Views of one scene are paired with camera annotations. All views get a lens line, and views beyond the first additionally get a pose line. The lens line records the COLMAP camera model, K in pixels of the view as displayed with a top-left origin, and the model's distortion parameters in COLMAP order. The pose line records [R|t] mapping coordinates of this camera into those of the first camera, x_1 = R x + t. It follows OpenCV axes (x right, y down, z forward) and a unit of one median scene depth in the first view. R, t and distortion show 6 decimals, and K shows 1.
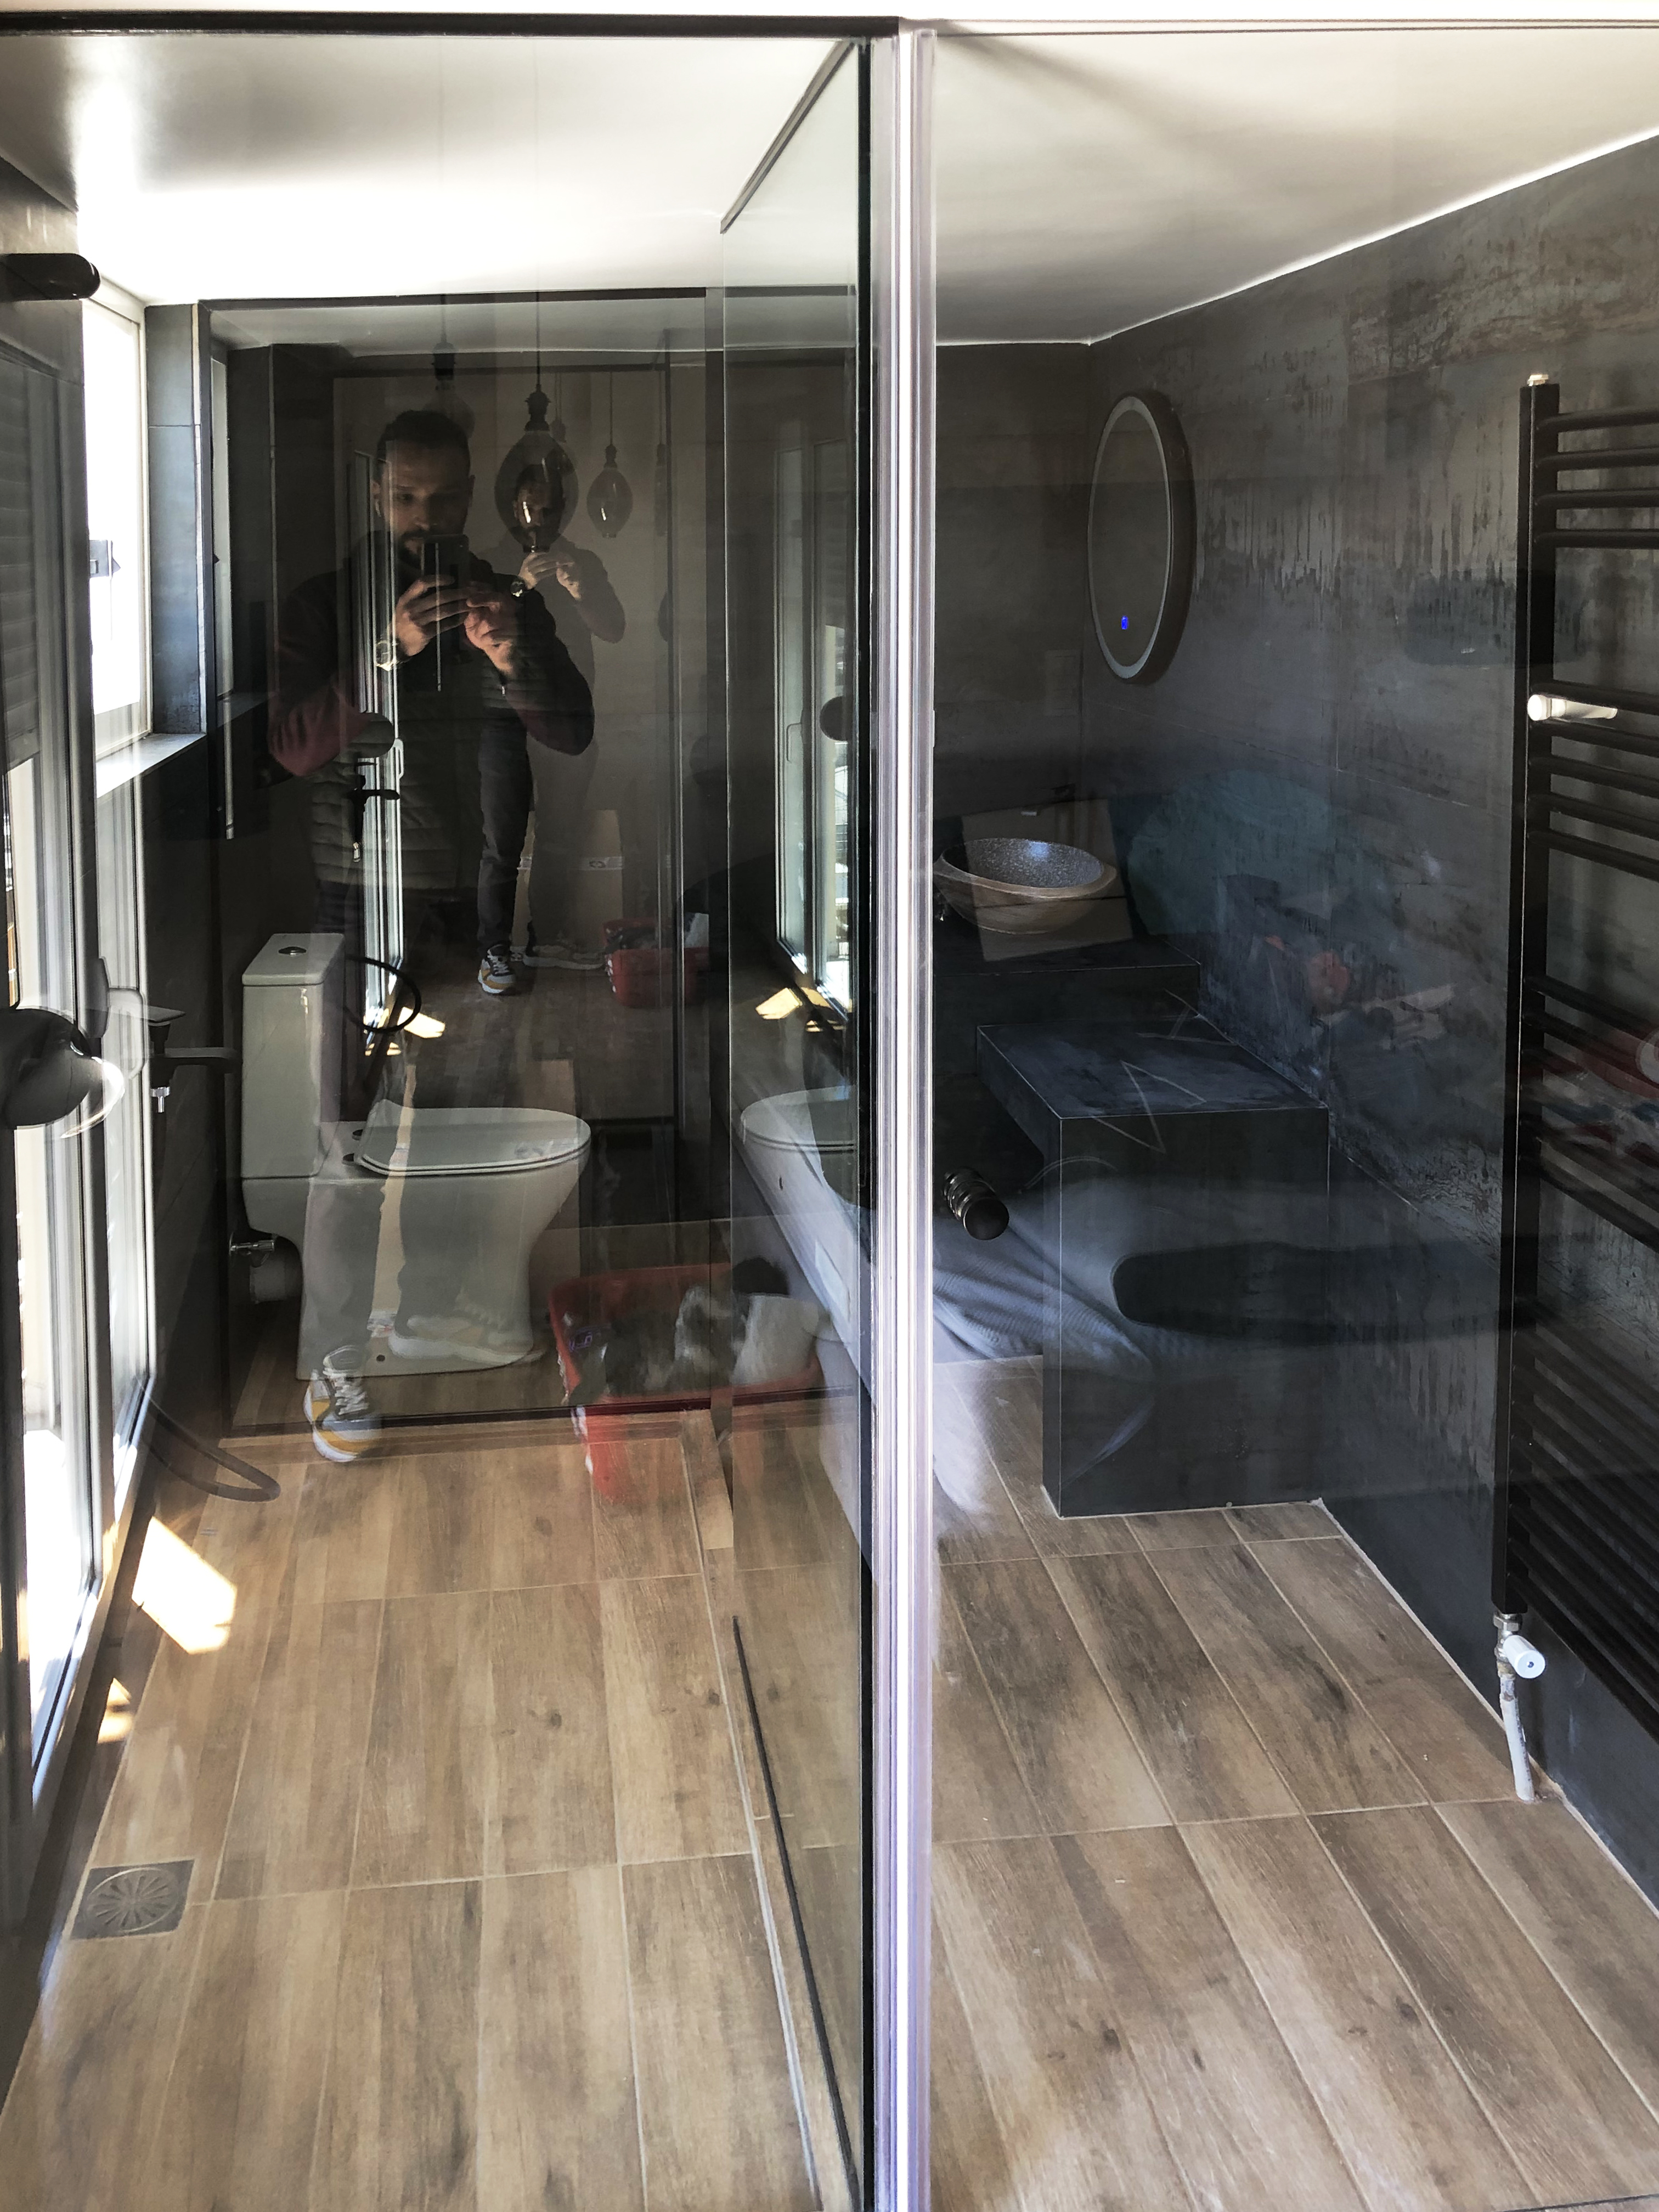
lens RADIAL K [[2028.5, 0, 959.9], [0, 2028.5, 1100.1], [0, 0, 1]] dist [0.052827, -0.121941]
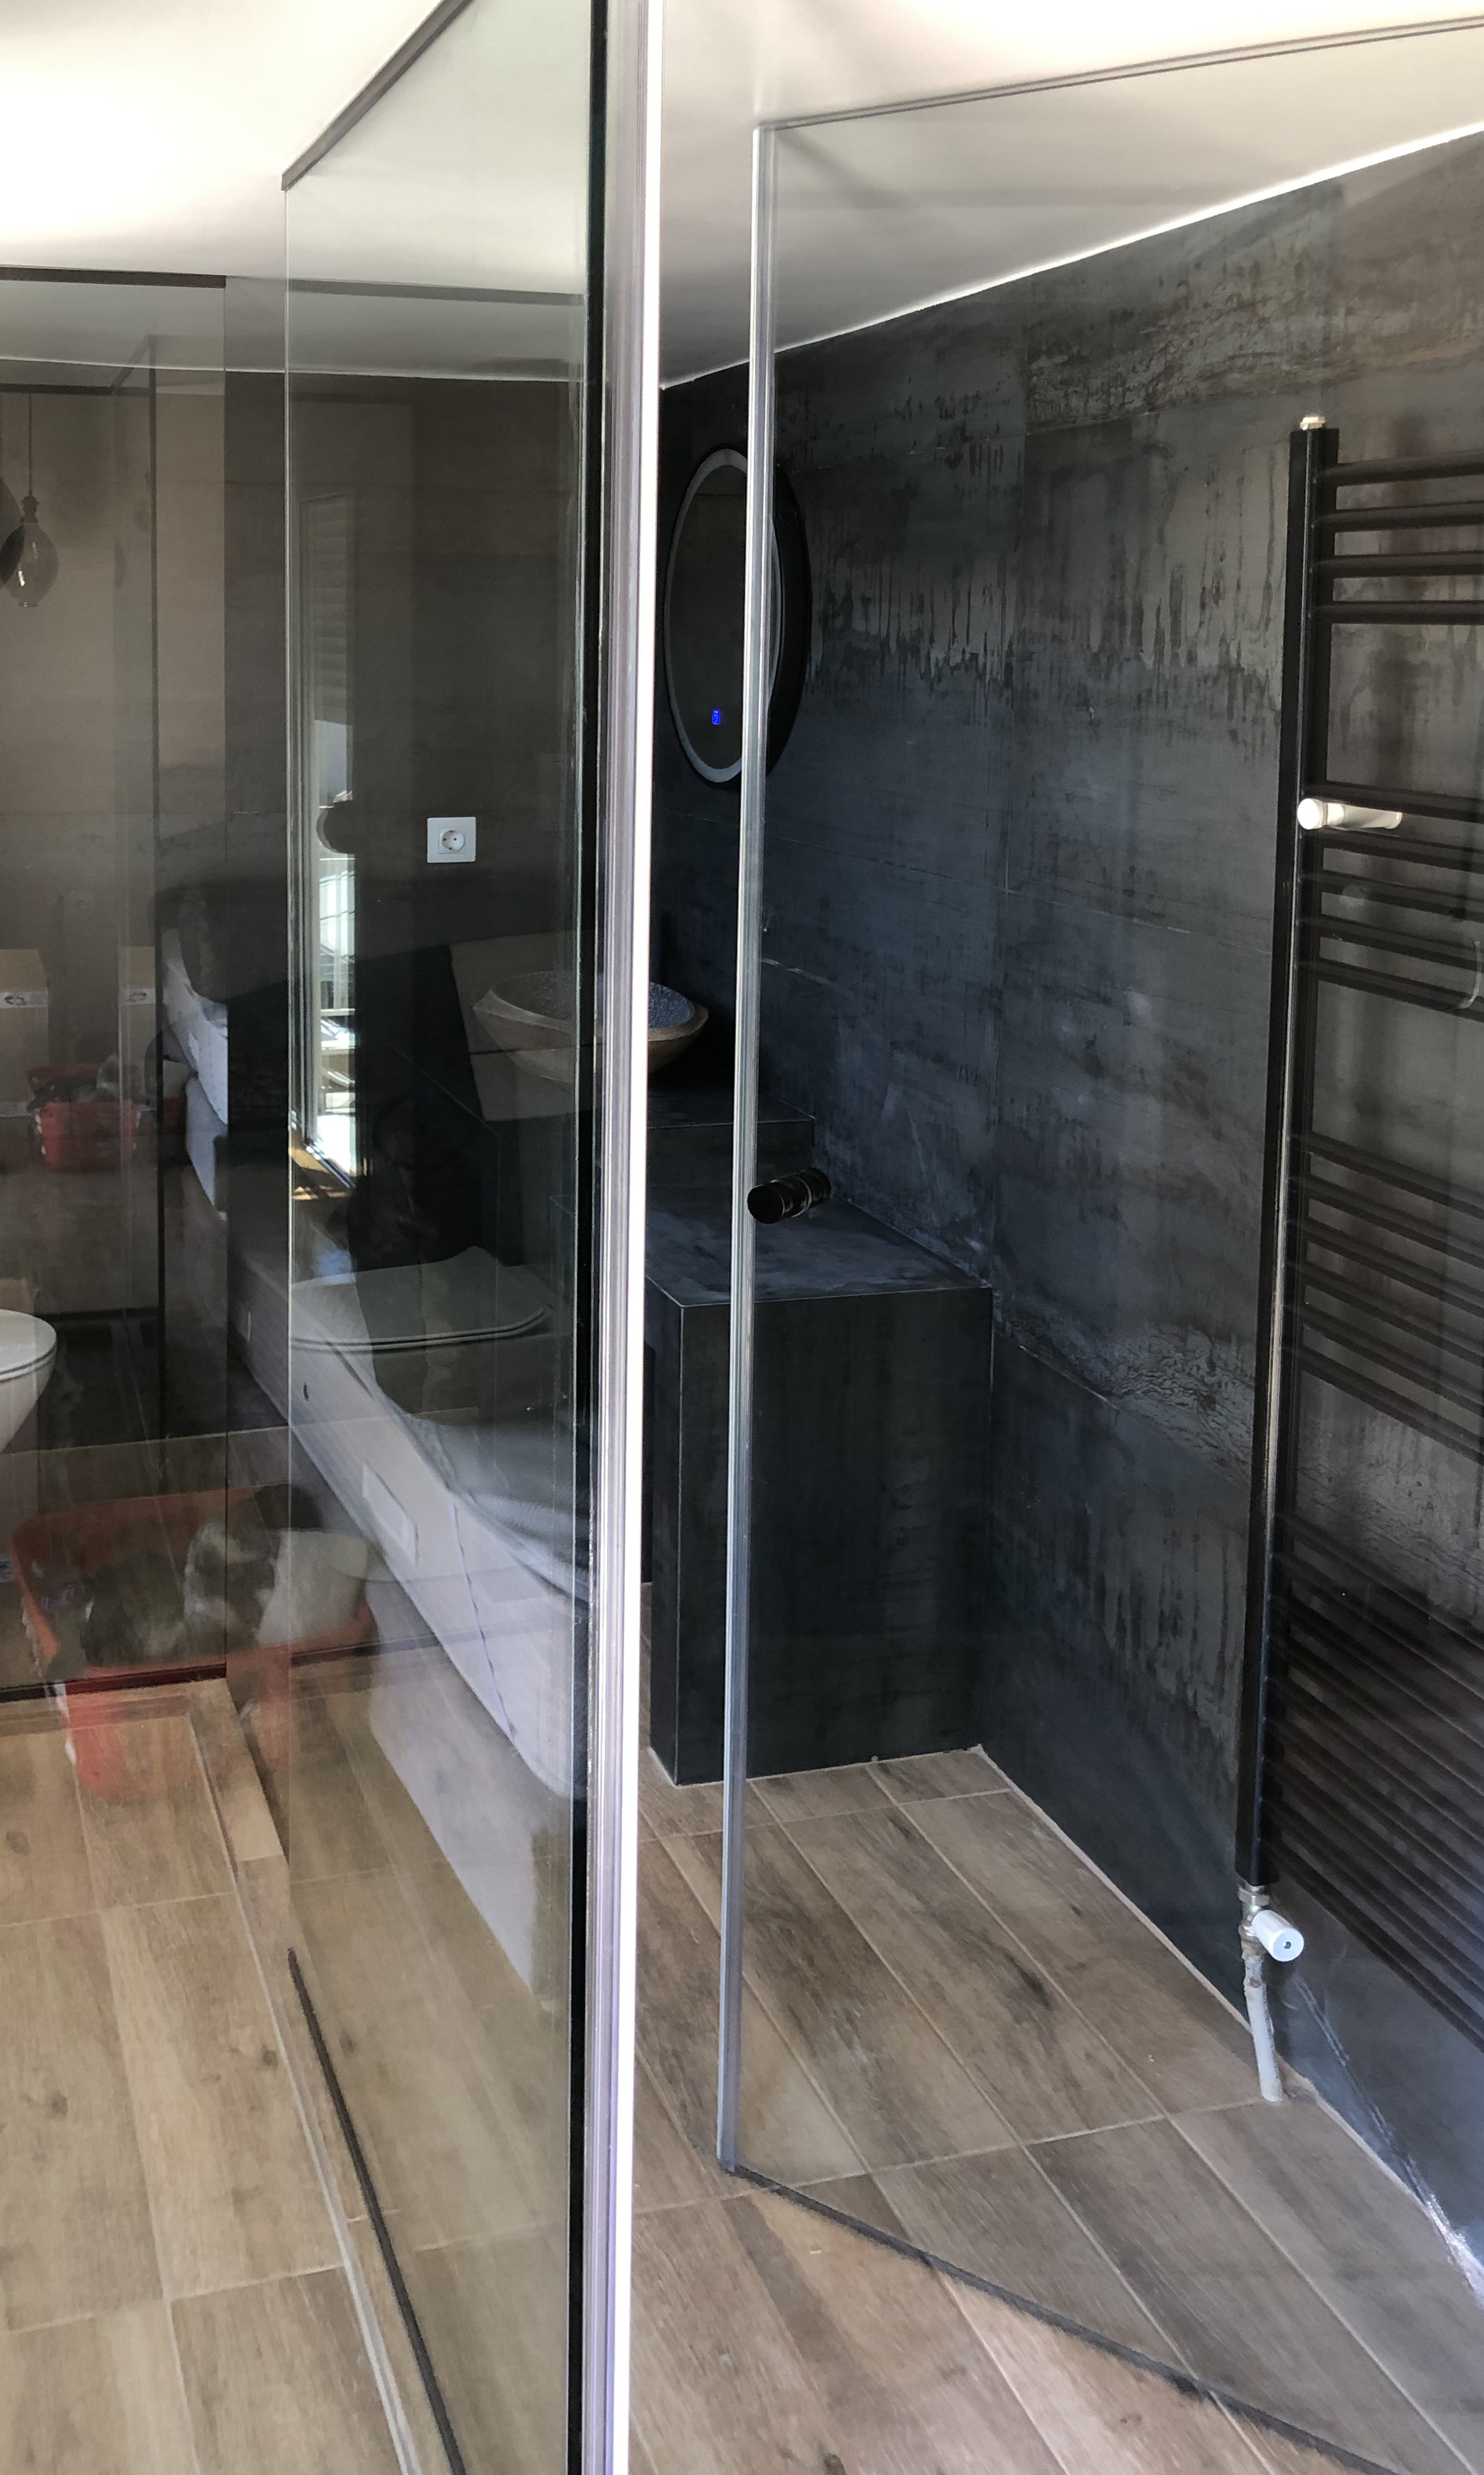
lens RADIAL K [[2249.9, 0, 886.2], [0, 2249.9, 1245.1], [0, 0, 1]] dist [0.046236, -0.103718]
pose [[0.978433, -0.011991, 0.206217, -0.068040], [0.014343, 0.999848, -0.009913, -0.006302], [-0.206067, 0.012657, 0.978456, 0.104404]]
